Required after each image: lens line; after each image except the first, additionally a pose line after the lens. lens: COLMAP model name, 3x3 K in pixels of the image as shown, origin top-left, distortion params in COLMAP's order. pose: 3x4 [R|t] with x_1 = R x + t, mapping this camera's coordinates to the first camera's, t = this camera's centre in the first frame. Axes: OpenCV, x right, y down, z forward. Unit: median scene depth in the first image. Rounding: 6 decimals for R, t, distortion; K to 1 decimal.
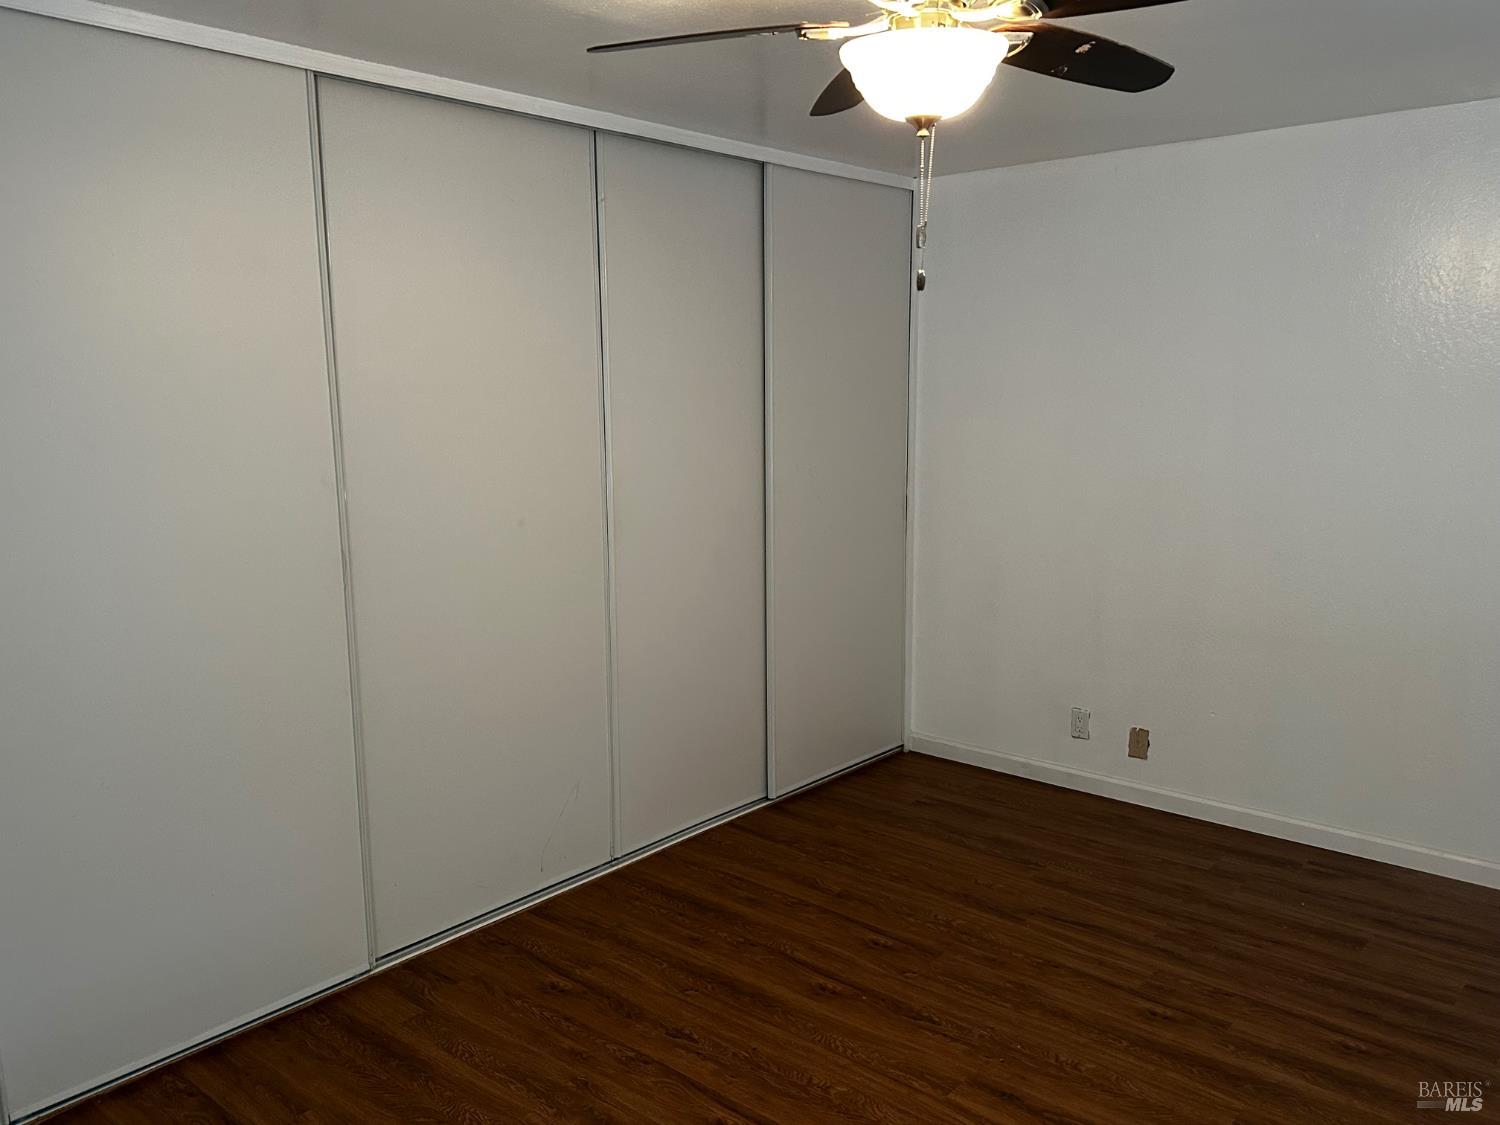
lens RADIAL K [[1175.6, 0, 750.0], [0, 1175.6, 562.5], [0, 0, 1]] dist [0.132205, -0.151565]
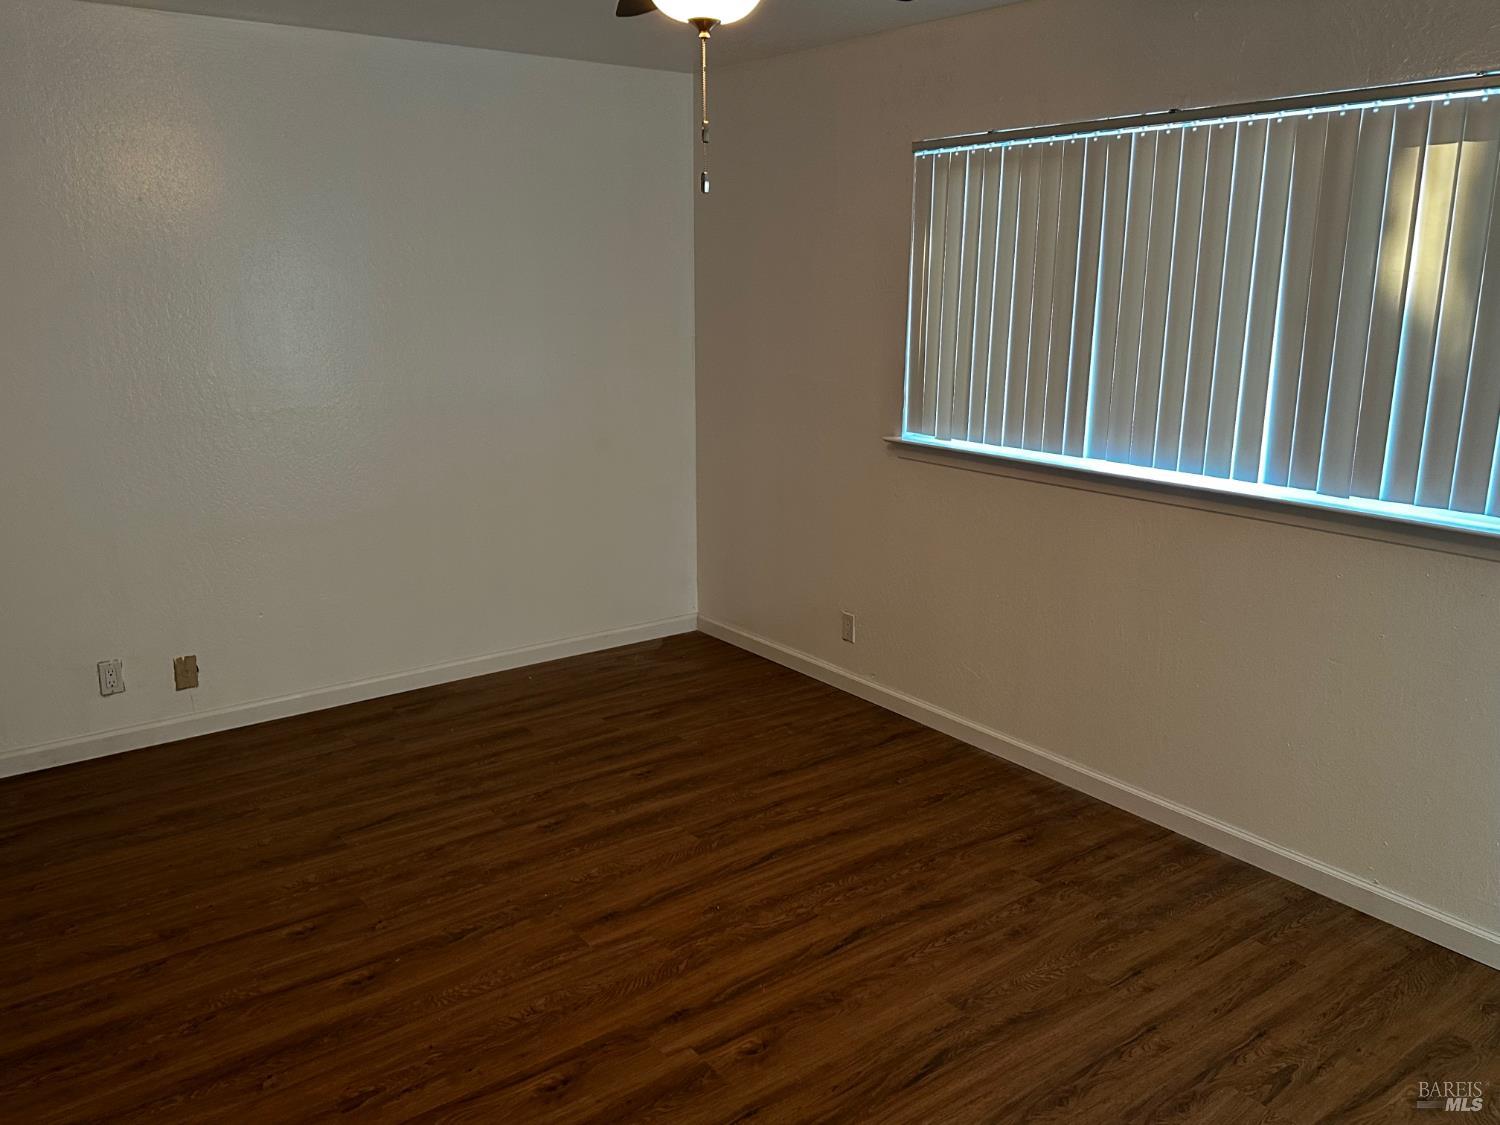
lens RADIAL K [[1175.6, 0, 750.0], [0, 1175.6, 562.5], [0, 0, 1]] dist [0.132205, -0.151565]
pose [[0.230787, -0.221913, 0.947361, -0.611030], [0.153266, 0.969781, 0.189828, -0.059058], [-0.960857, 0.101388, 0.257824, 0.452655]]
